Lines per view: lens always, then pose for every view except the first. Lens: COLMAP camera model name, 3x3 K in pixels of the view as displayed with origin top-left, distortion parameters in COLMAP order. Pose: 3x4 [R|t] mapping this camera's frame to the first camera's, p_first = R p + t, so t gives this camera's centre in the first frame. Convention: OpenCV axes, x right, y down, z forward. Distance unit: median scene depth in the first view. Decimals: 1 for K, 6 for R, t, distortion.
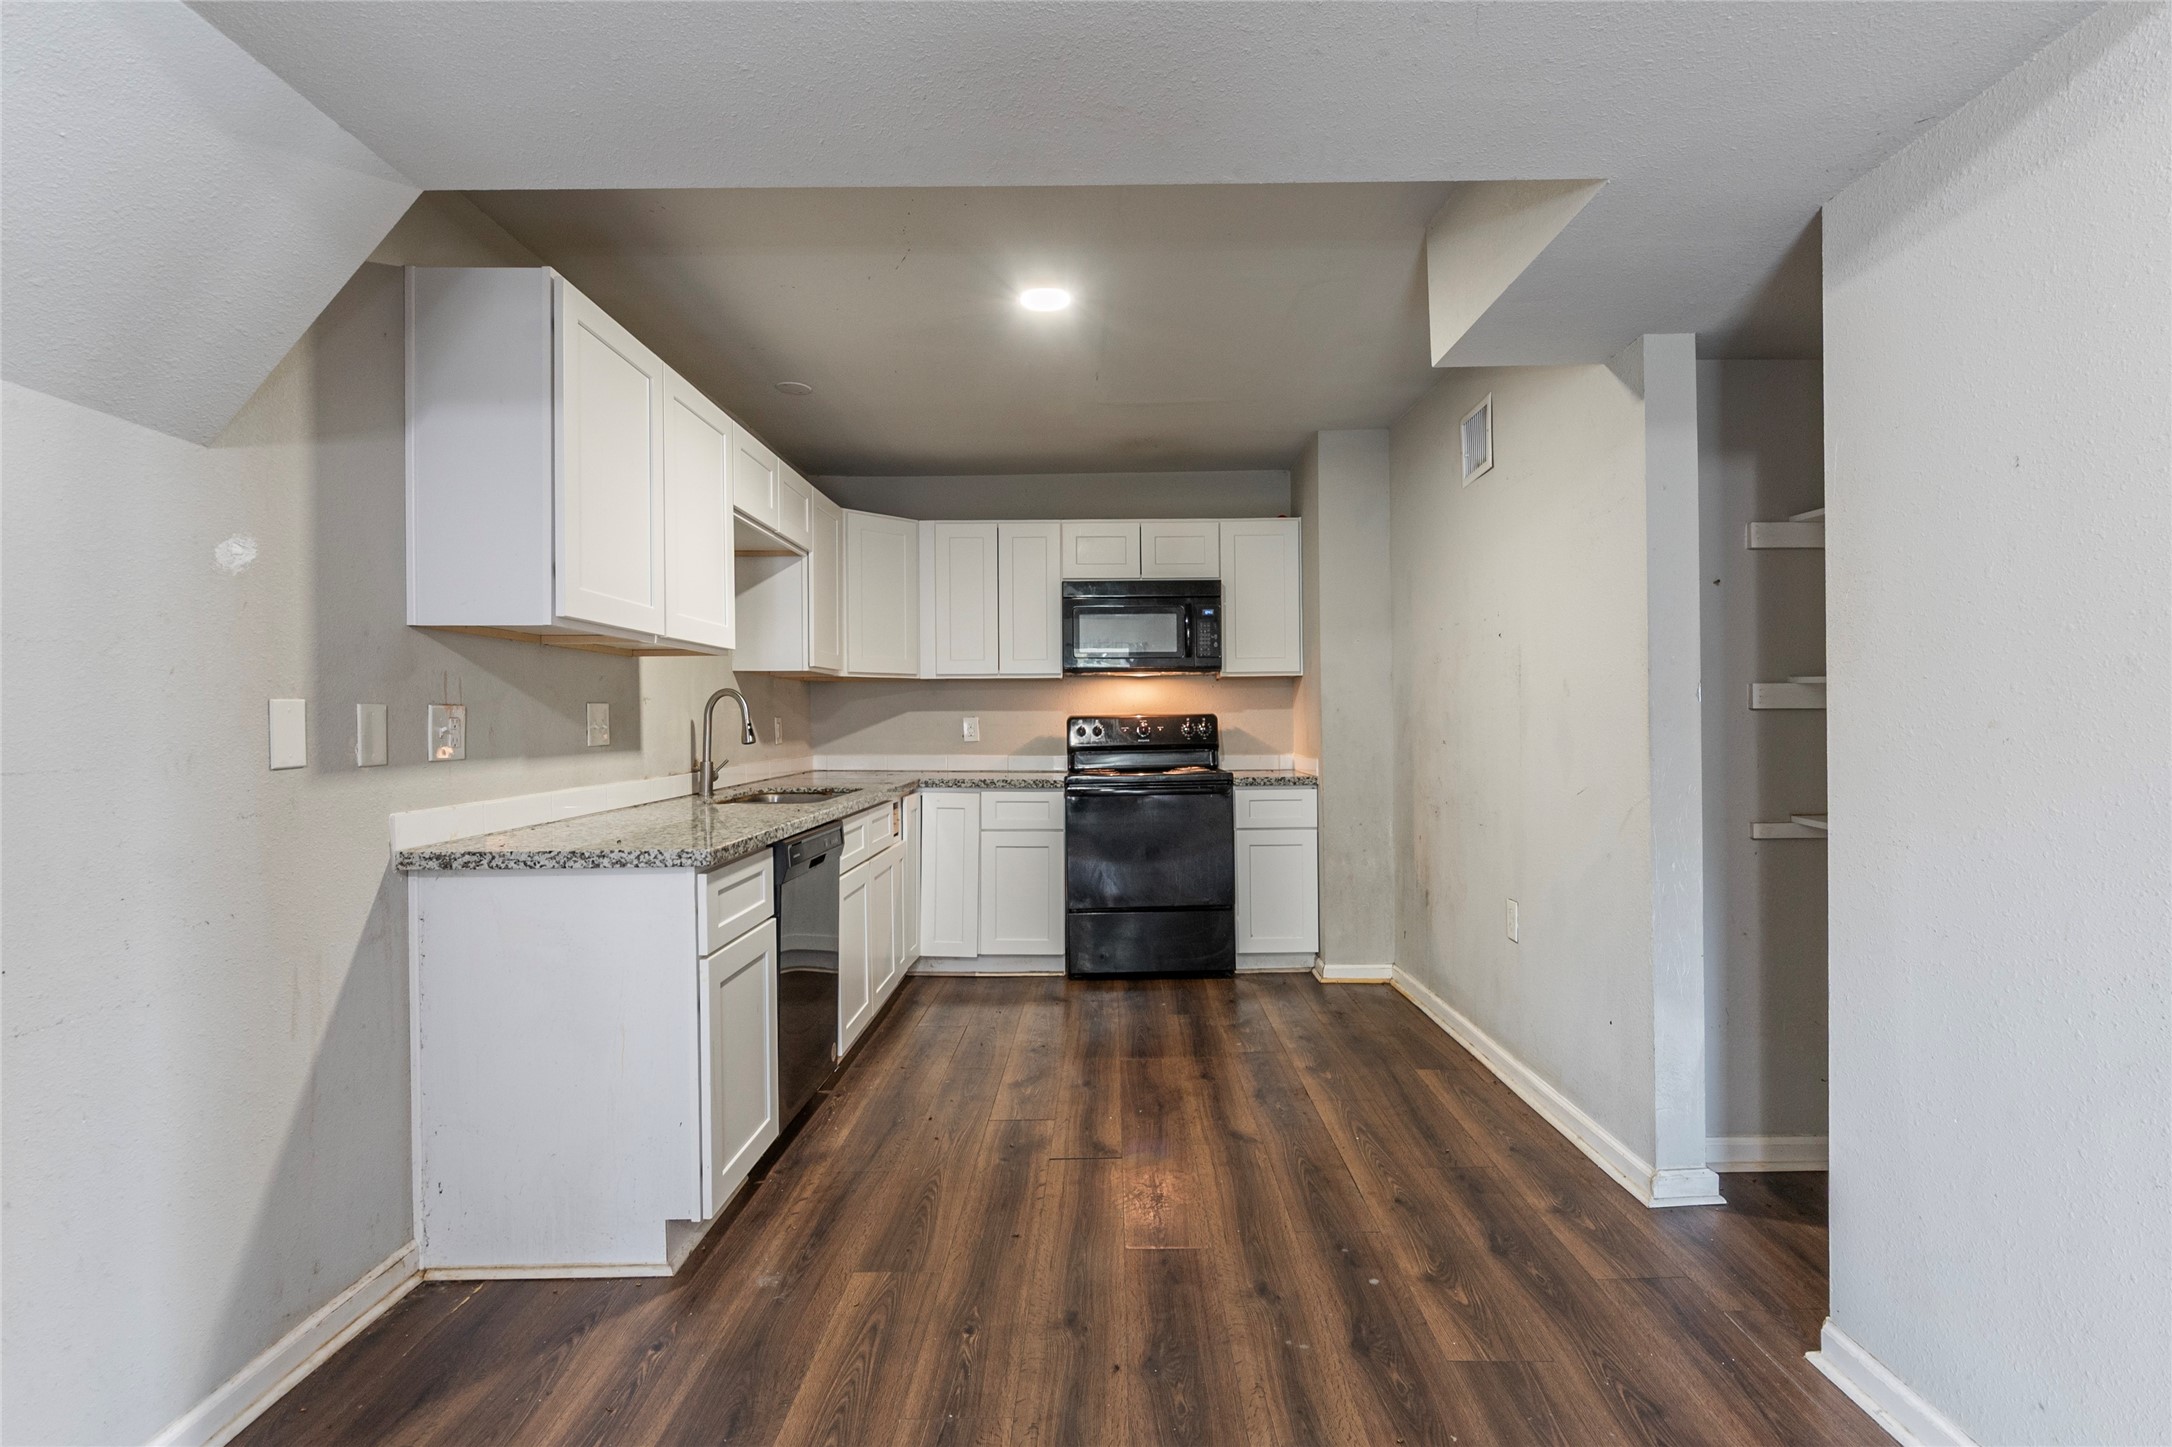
lens RADIAL K [[1054.0, 0, 1086.0], [0, 1054.0, 723.5], [0, 0, 1]] dist [-0.003398, -0.000174]
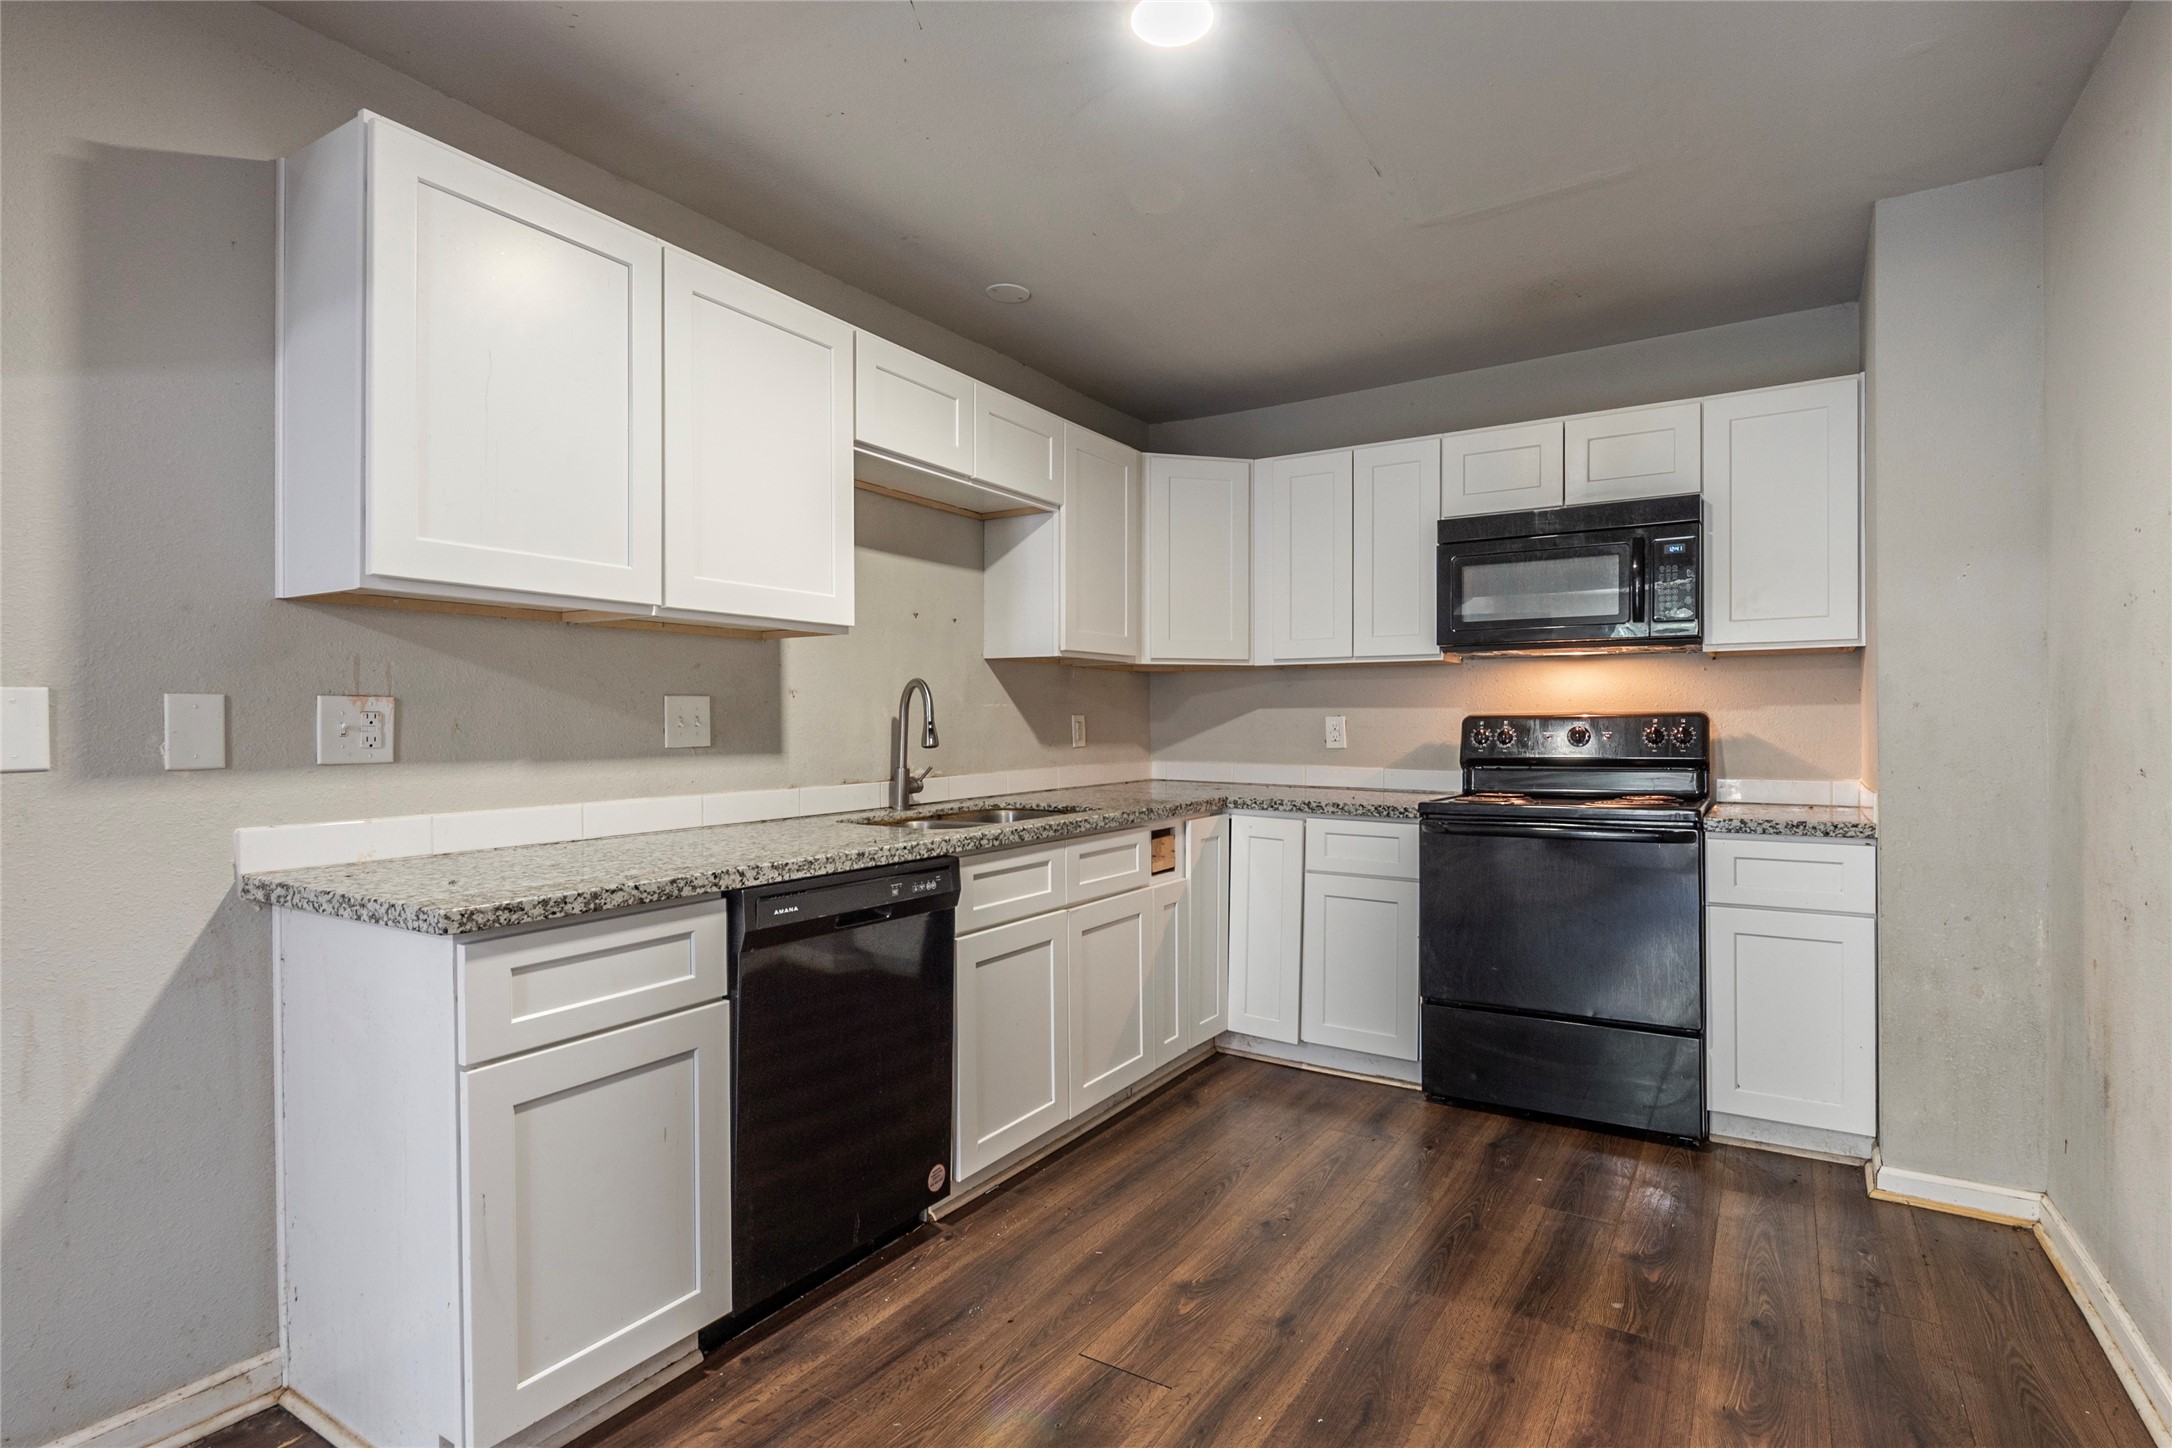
lens RADIAL K [[1062.3, 0, 1086.0], [0, 1062.3, 724.0], [0, 0, 1]] dist [-0.002071, -0.001003]
pose [[0.852562, 0.008110, -0.522564, 0.158541], [-0.007609, 0.999966, 0.003104, -0.001381], [0.522571, 0.001330, 0.852594, 0.304604]]
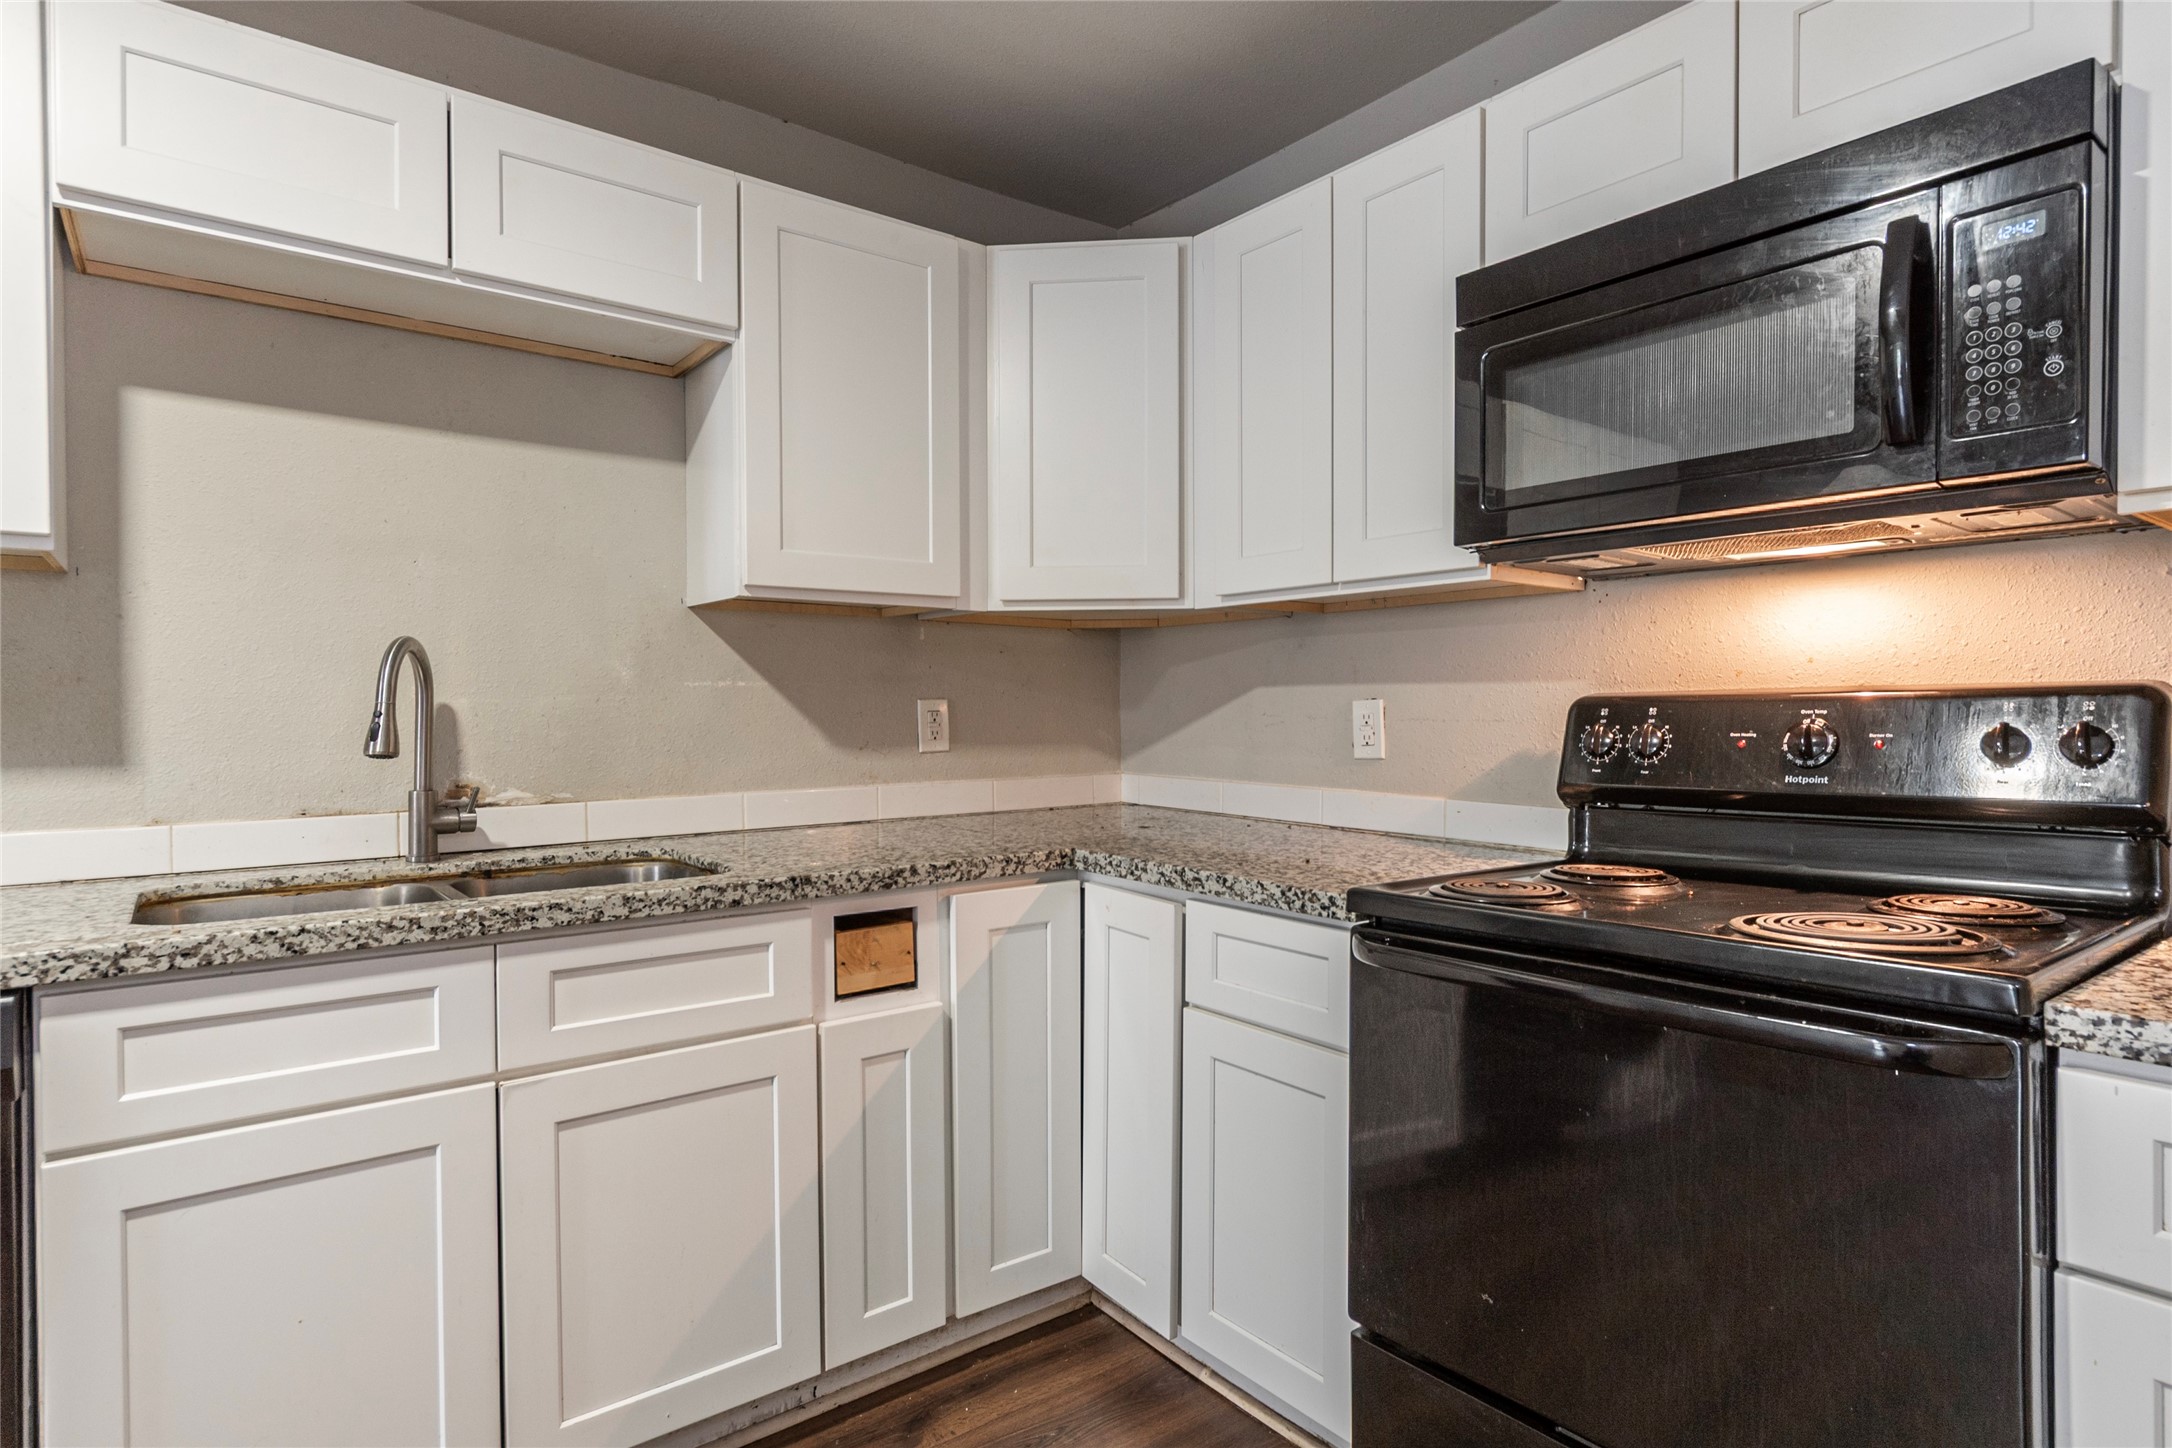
lens RADIAL K [[1156.3, 0, 1086.0], [0, 1156.3, 724.0], [0, 0, 1]] dist [0.015765, -0.000272]
pose [[0.625215, 0.016100, -0.780286, 0.201997], [-0.004991, 0.999849, 0.016631, -0.003728], [0.780437, -0.006504, 0.625201, 0.741974]]
